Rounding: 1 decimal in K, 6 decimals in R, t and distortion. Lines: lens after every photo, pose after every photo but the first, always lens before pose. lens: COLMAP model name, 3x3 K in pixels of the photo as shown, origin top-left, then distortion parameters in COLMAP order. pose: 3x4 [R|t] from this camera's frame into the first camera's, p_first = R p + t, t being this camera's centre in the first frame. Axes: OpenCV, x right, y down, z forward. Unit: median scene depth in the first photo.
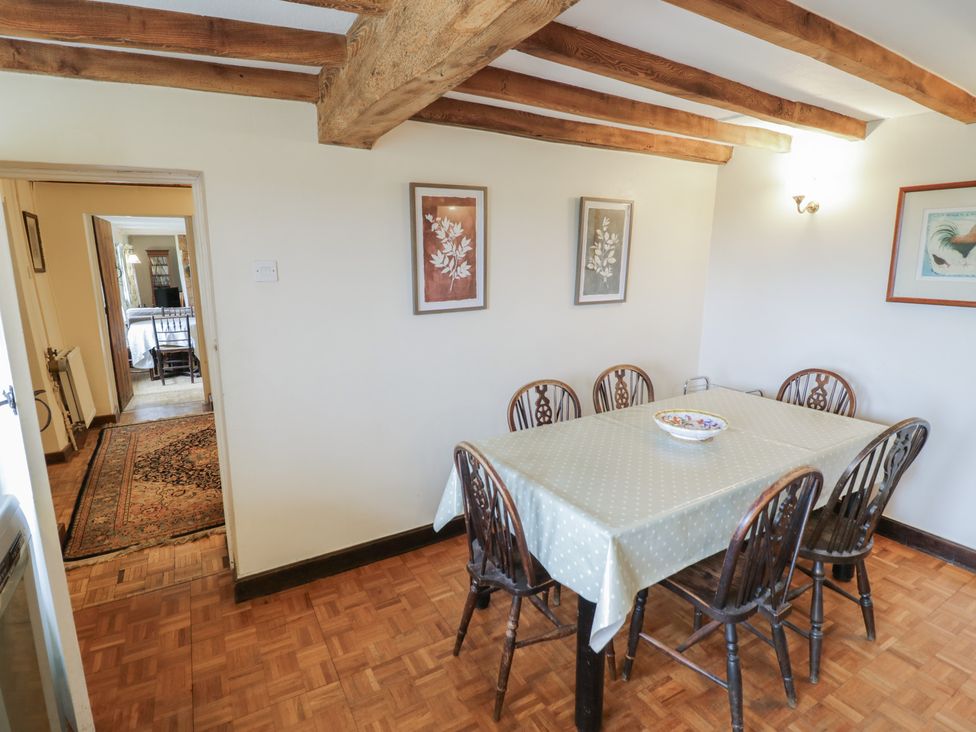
lens RADIAL K [[525.0, 0, 486.5], [0, 525.0, 367.3], [0, 0, 1]] dist [-0.005302, -0.012374]
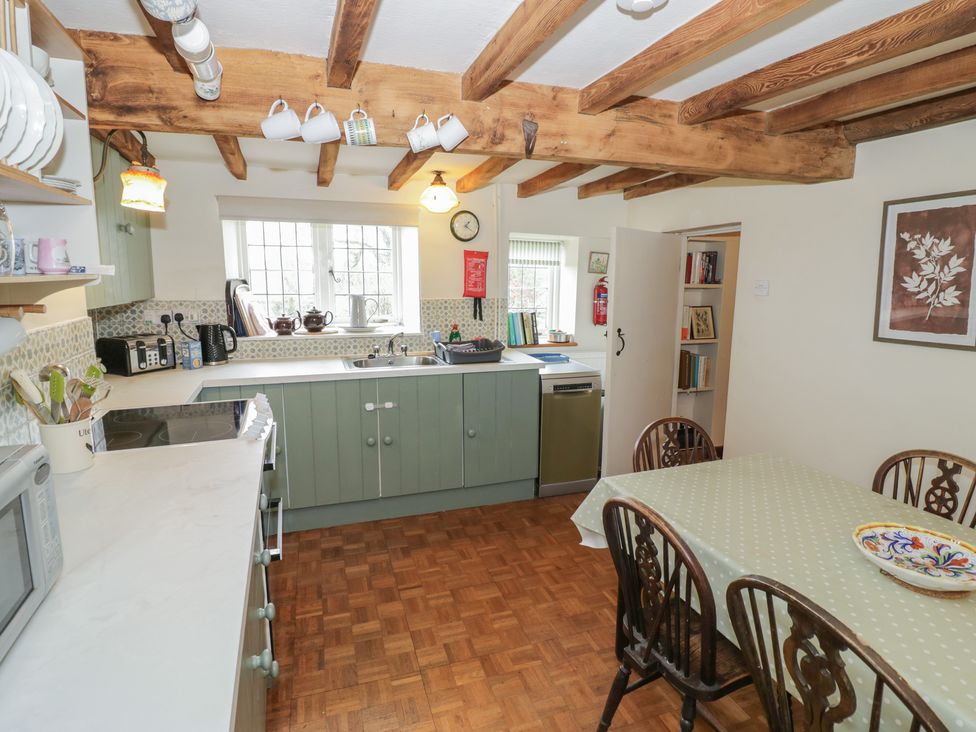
lens RADIAL K [[525.0, 0, 487.1], [0, 525.0, 362.5], [0, 0, 1]] dist [-0.005302, -0.012374]
pose [[-0.191530, 0.163985, -0.967691, 0.882766], [-0.199776, 0.958790, 0.202017, -0.110616], [0.960940, 0.232013, -0.150877, 0.479025]]
